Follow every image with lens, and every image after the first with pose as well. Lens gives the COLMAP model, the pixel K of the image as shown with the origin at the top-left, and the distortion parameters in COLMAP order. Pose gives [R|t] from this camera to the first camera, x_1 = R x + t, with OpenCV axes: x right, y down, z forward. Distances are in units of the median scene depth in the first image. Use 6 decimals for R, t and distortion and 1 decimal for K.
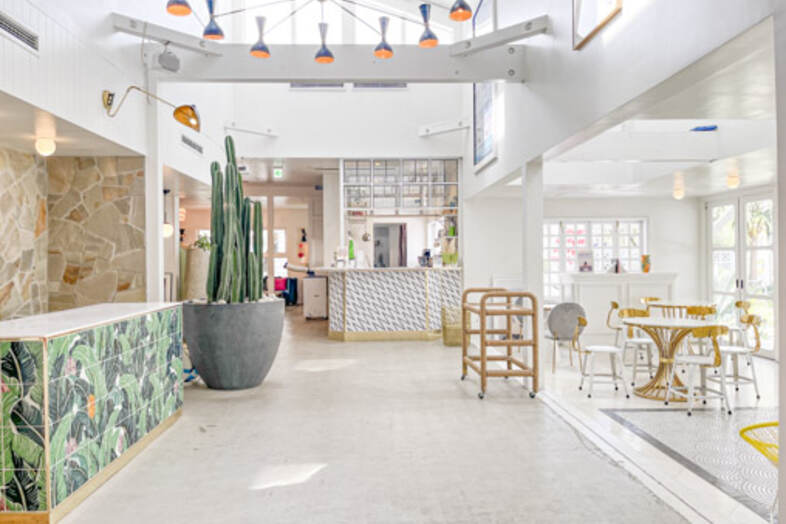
lens RADIAL K [[598.2, 0, 386.8], [0, 598.2, 257.8], [0, 0, 1]] dist [0.041536, -0.029899]
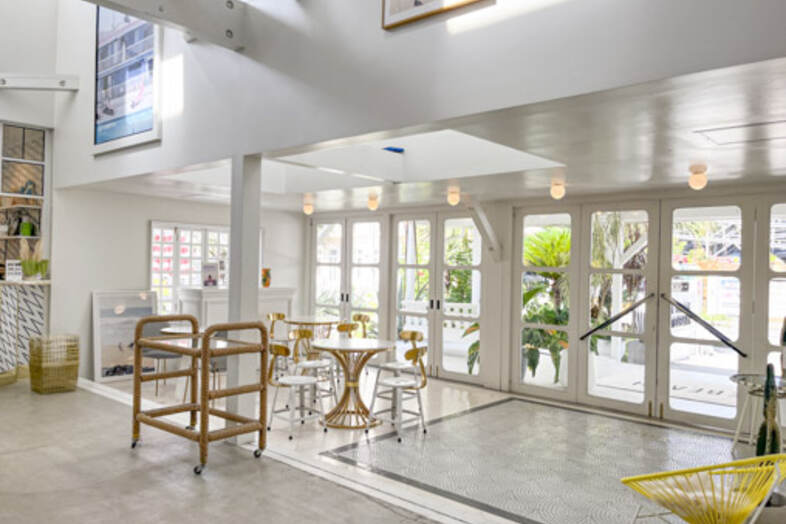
lens RADIAL K [[598.2, 0, 389.4], [0, 598.2, 267.7], [0, 0, 1]] dist [0.041536, -0.029899]
pose [[0.689684, 0.020372, 0.723824, -0.131607], [-0.027793, 0.999612, -0.001652, -0.010880], [-0.723577, -0.018979, 0.689983, 0.212267]]
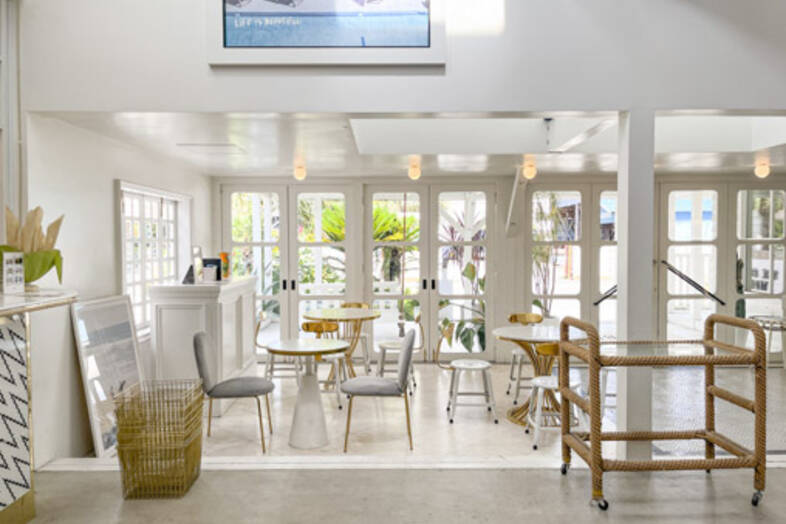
lens RADIAL K [[598.2, 0, 390.3], [0, 598.2, 260.5], [0, 0, 1]] dist [0.041536, -0.029899]
pose [[0.025132, -0.021374, 0.999456, -0.268751], [0.006103, 0.999756, 0.021227, -0.010318], [-0.999666, 0.005566, 0.025256, 0.835886]]
